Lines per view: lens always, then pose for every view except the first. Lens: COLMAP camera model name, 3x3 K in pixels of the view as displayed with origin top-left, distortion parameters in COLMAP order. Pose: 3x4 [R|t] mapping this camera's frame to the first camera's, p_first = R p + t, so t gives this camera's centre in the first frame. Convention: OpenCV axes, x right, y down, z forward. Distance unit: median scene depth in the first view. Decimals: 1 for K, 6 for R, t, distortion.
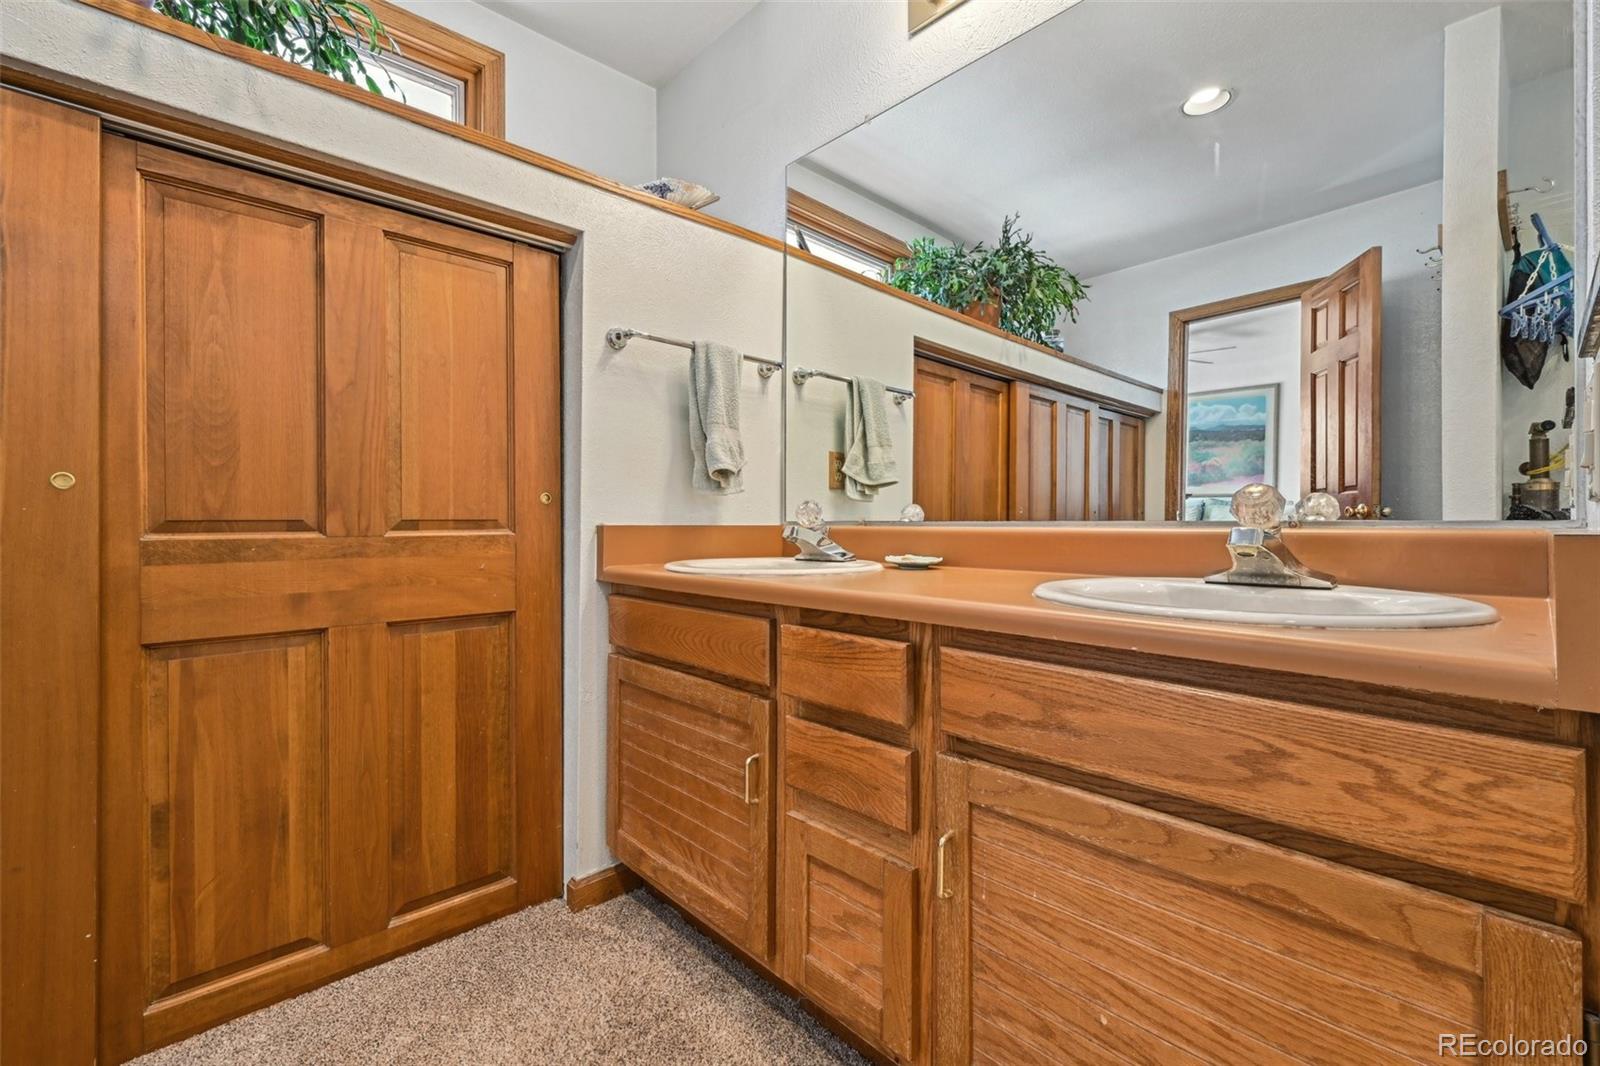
lens RADIAL K [[695.9, 0, 800.0], [0, 695.9, 533.0], [0, 0, 1]] dist [-0.000412, -0.000157]
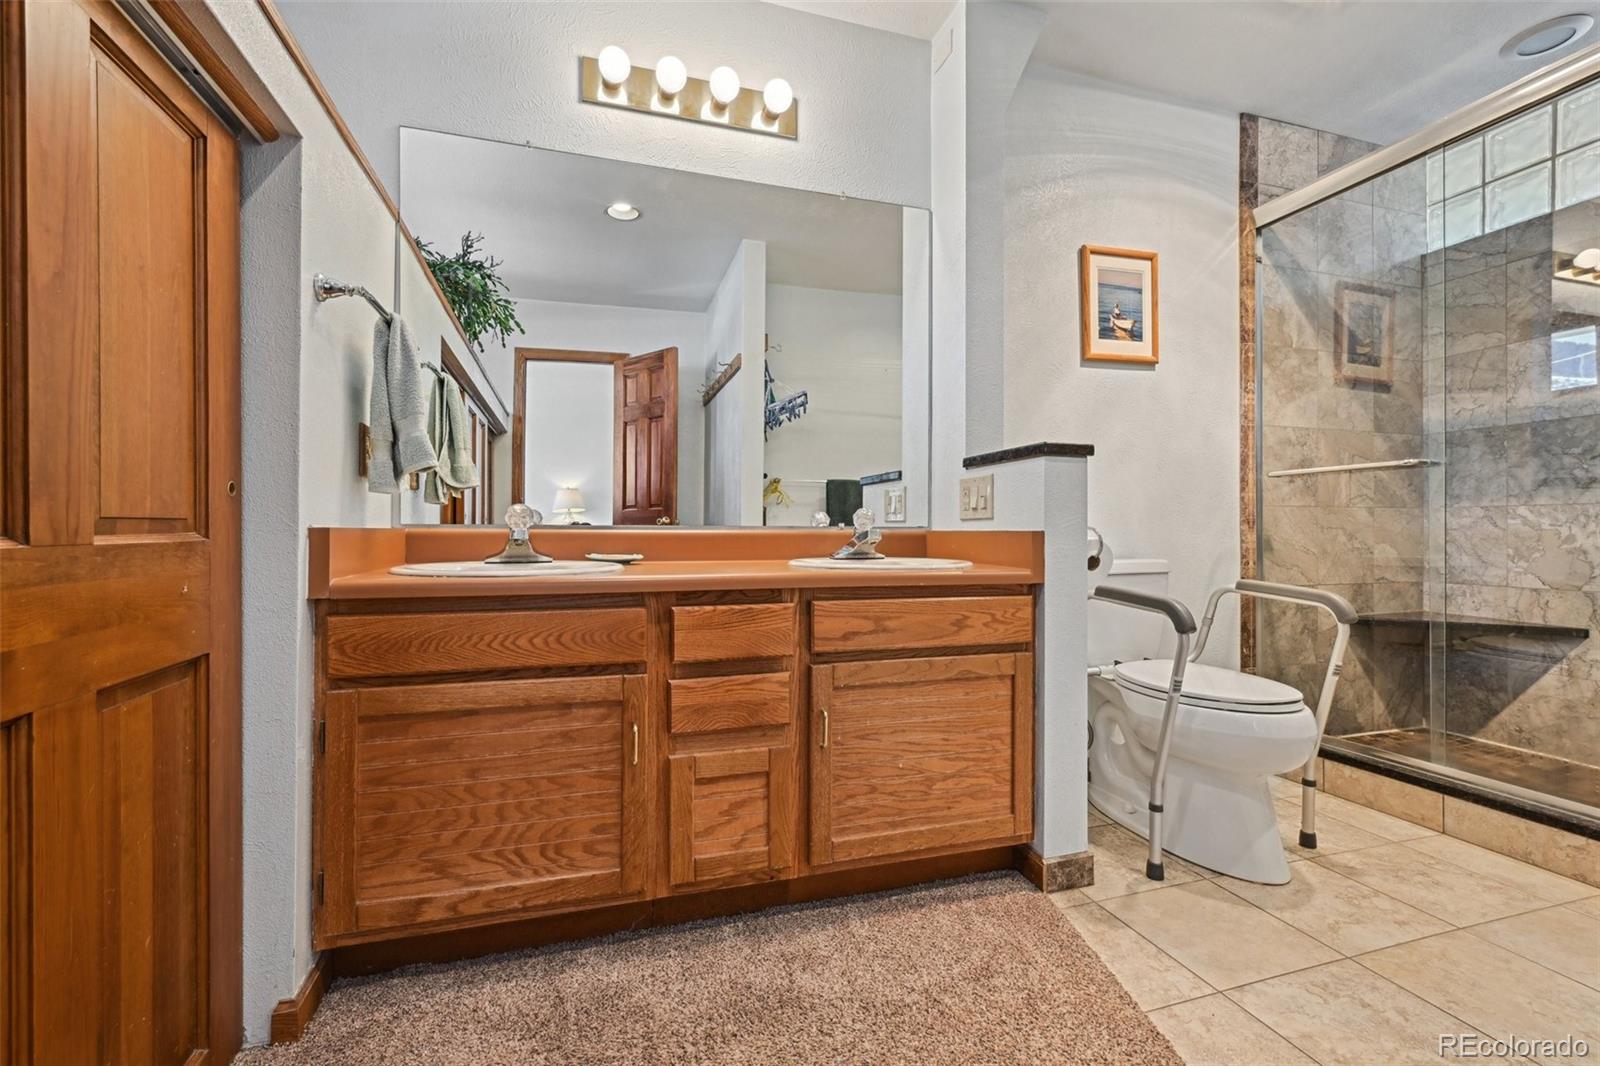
lens RADIAL K [[695.9, 0, 800.0], [0, 695.9, 533.0], [0, 0, 1]] dist [-0.000412, -0.000157]
pose [[0.423934, -0.001846, 0.905691, -0.910806], [0.007353, 0.999972, -0.001404, 0.000450], [-0.905663, 0.007255, 0.423936, 0.218171]]
